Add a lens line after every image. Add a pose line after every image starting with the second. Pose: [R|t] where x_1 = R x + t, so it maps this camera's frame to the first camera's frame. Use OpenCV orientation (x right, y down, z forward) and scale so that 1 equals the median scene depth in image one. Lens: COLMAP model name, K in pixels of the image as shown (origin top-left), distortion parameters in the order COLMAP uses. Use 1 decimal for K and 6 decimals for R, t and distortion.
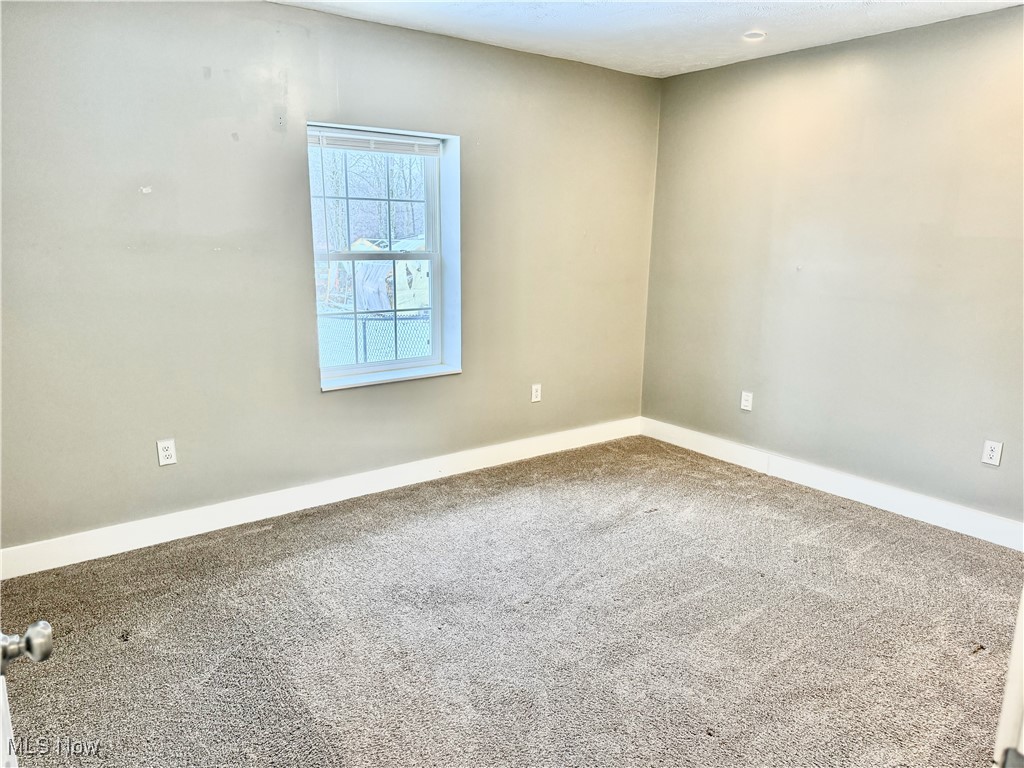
lens RADIAL K [[716.2, 0, 512.0], [0, 716.2, 384.0], [0, 0, 1]] dist [0.115427, -0.138429]
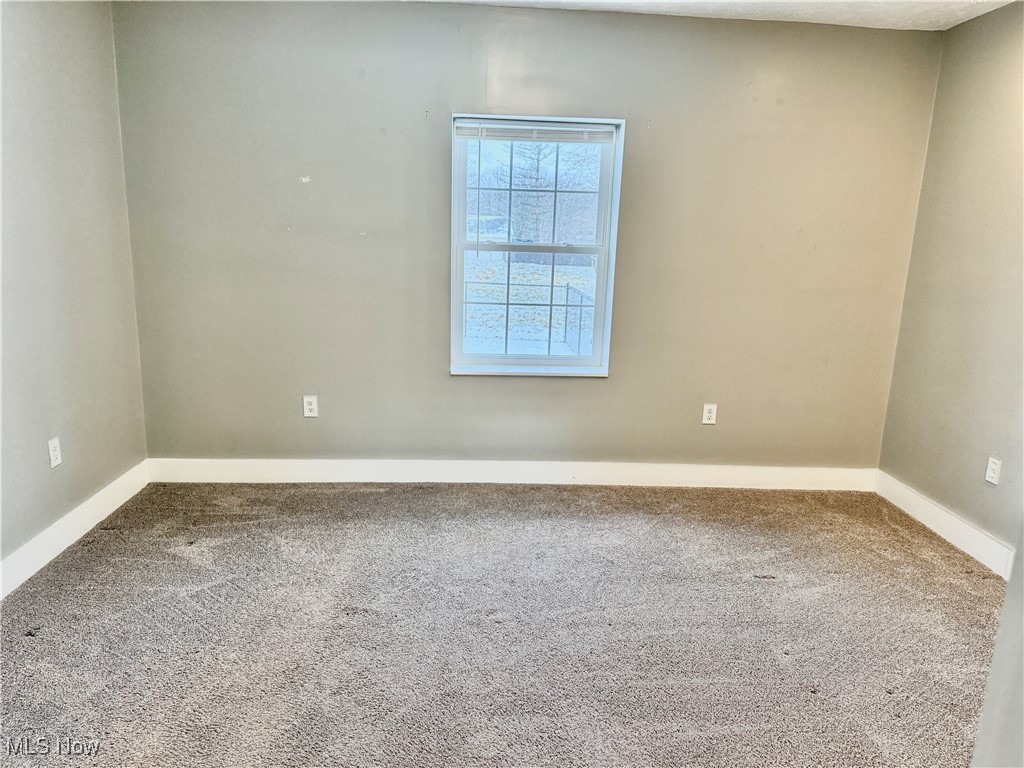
lens RADIAL K [[718.7, 0, 509.4], [0, 718.7, 386.6], [0, 0, 1]] dist [0.141556, -0.237063]
pose [[0.838731, 0.136782, -0.527087, 0.321553], [-0.141054, 0.989474, 0.032320, -0.016081], [0.525960, 0.047240, 0.849197, 0.145542]]
